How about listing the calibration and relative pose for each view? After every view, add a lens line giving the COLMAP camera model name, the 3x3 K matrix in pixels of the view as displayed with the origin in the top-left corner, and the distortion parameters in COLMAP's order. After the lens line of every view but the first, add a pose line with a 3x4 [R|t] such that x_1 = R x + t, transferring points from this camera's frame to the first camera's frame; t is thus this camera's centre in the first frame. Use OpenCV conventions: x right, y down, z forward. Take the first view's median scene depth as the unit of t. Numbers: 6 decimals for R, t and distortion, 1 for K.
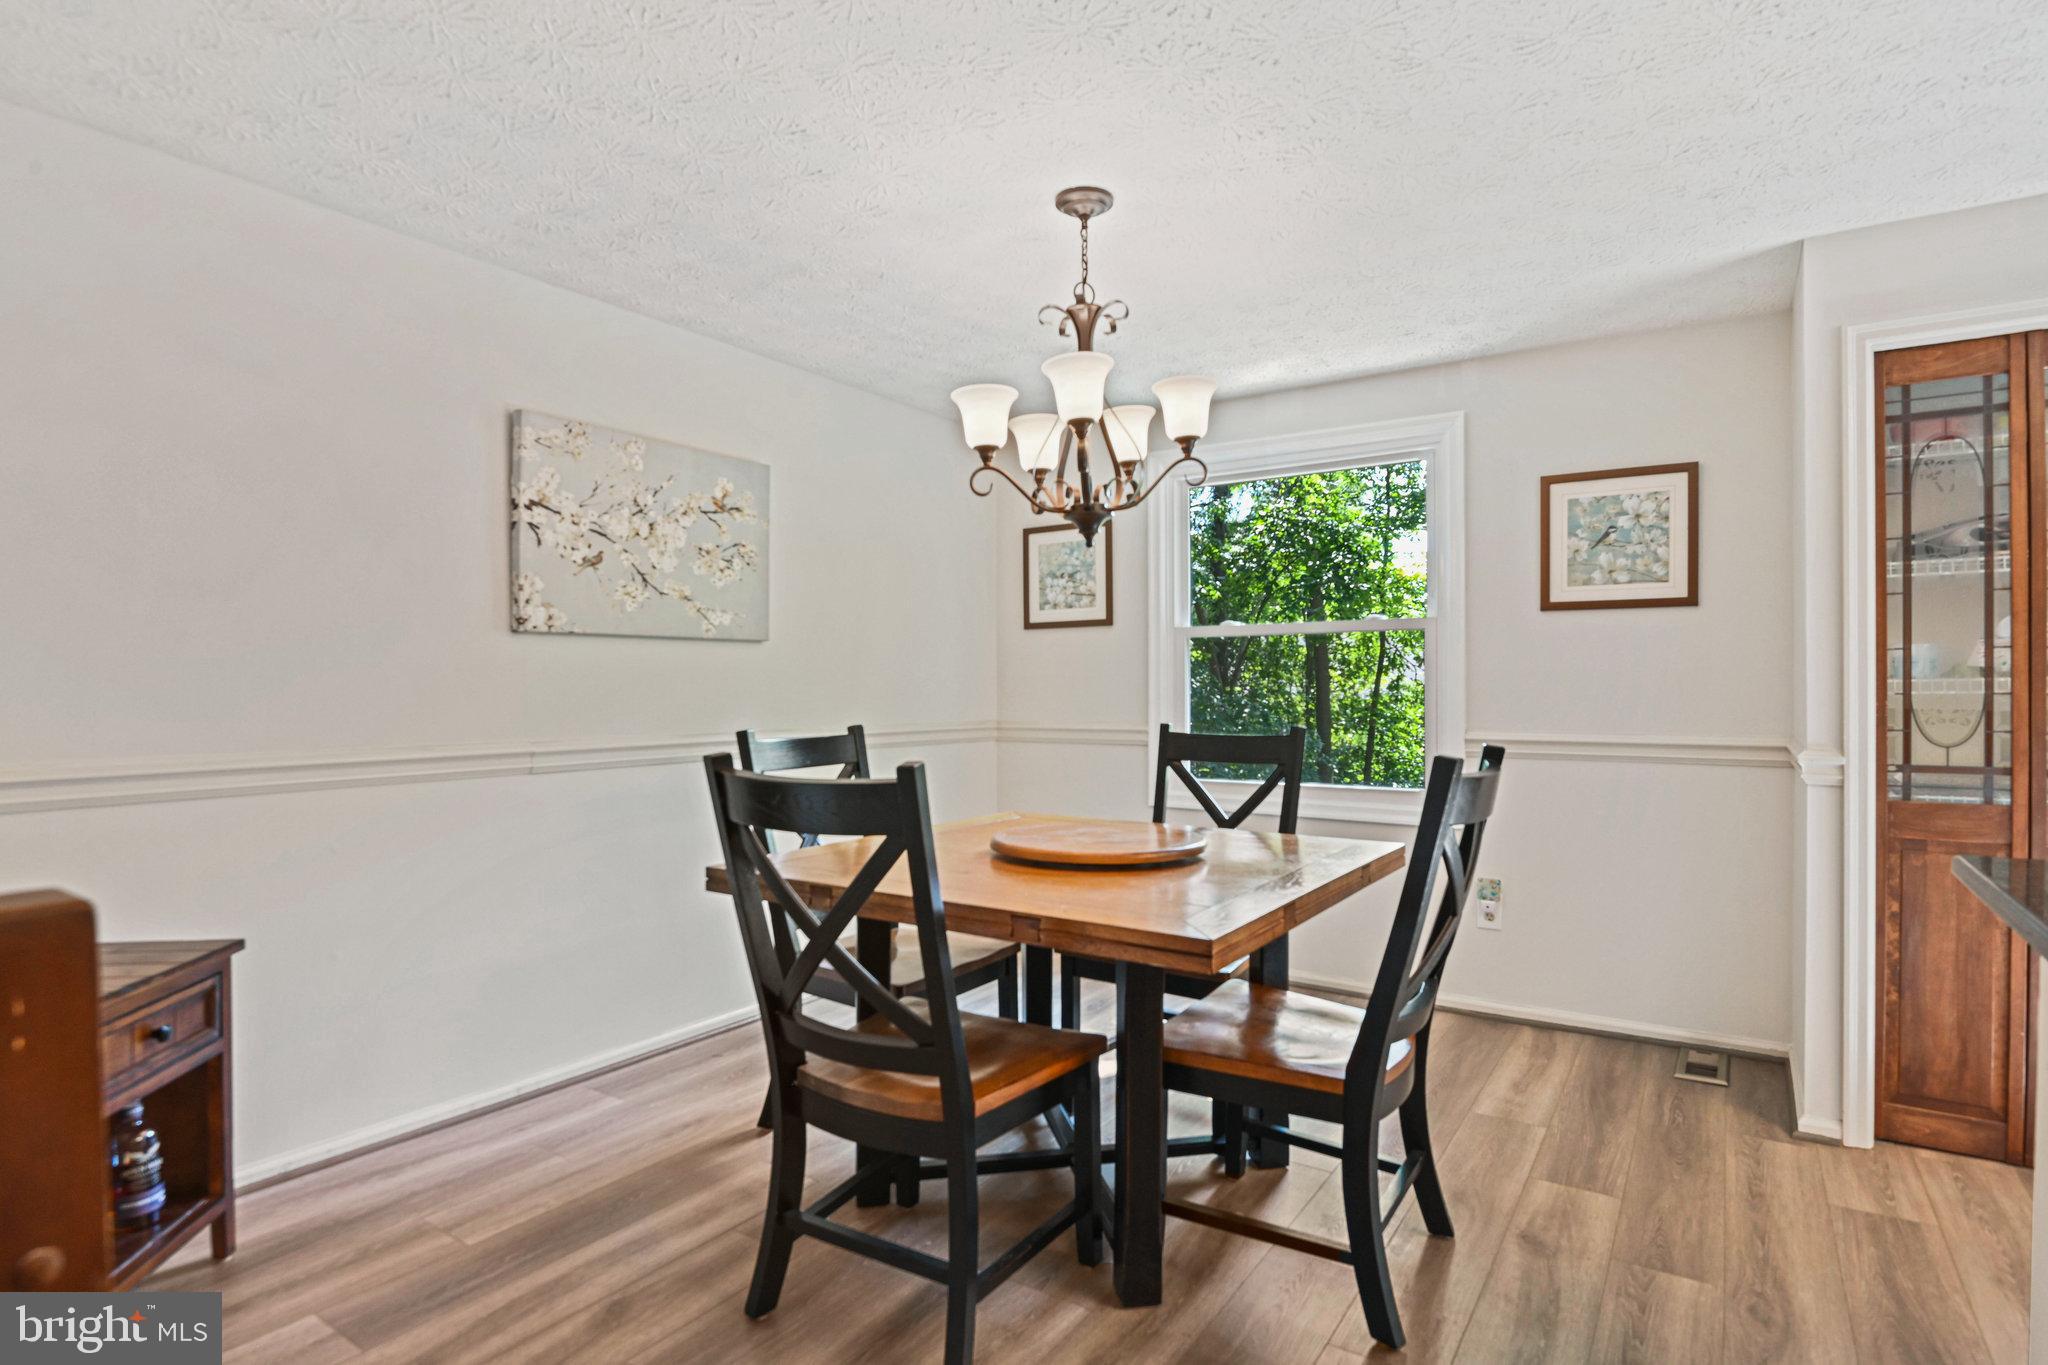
lens RADIAL K [[1047.5, 0, 1021.3], [0, 1047.5, 669.1], [0, 0, 1]] dist [-0.000610, -0.013713]
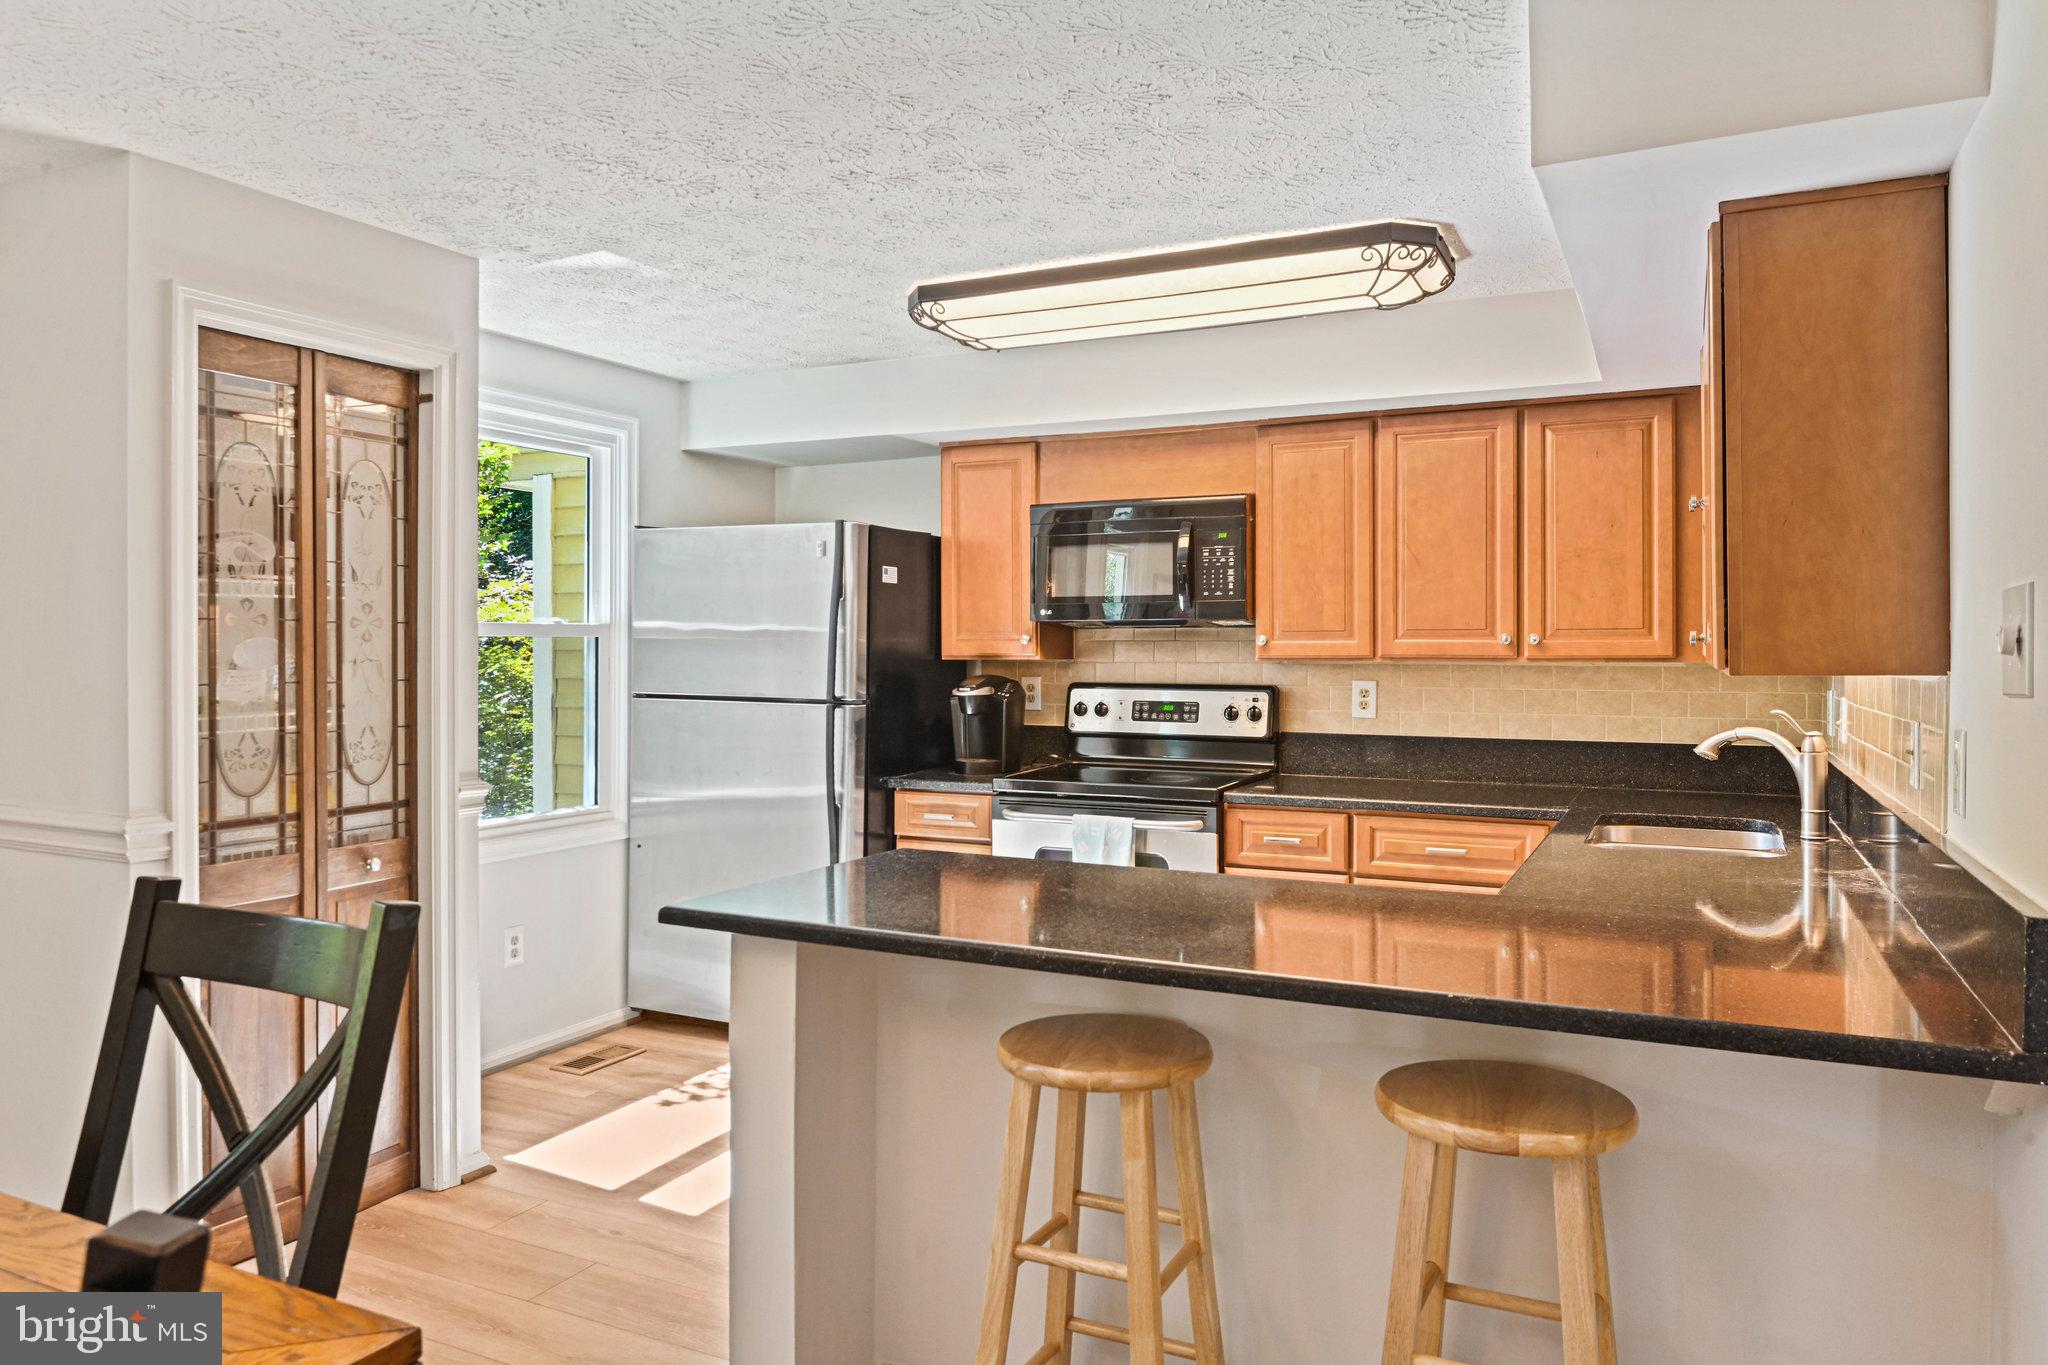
lens RADIAL K [[1363.8, 0, 1014.1], [0, 1363.8, 651.7], [0, 0, 1]] dist [-0.006964, -0.000611]
pose [[-0.125128, 0.002226, 0.992138, -0.249902], [-0.011479, 0.999927, -0.003691, -0.038059], [-0.992074, -0.011850, -0.125093, 0.380683]]
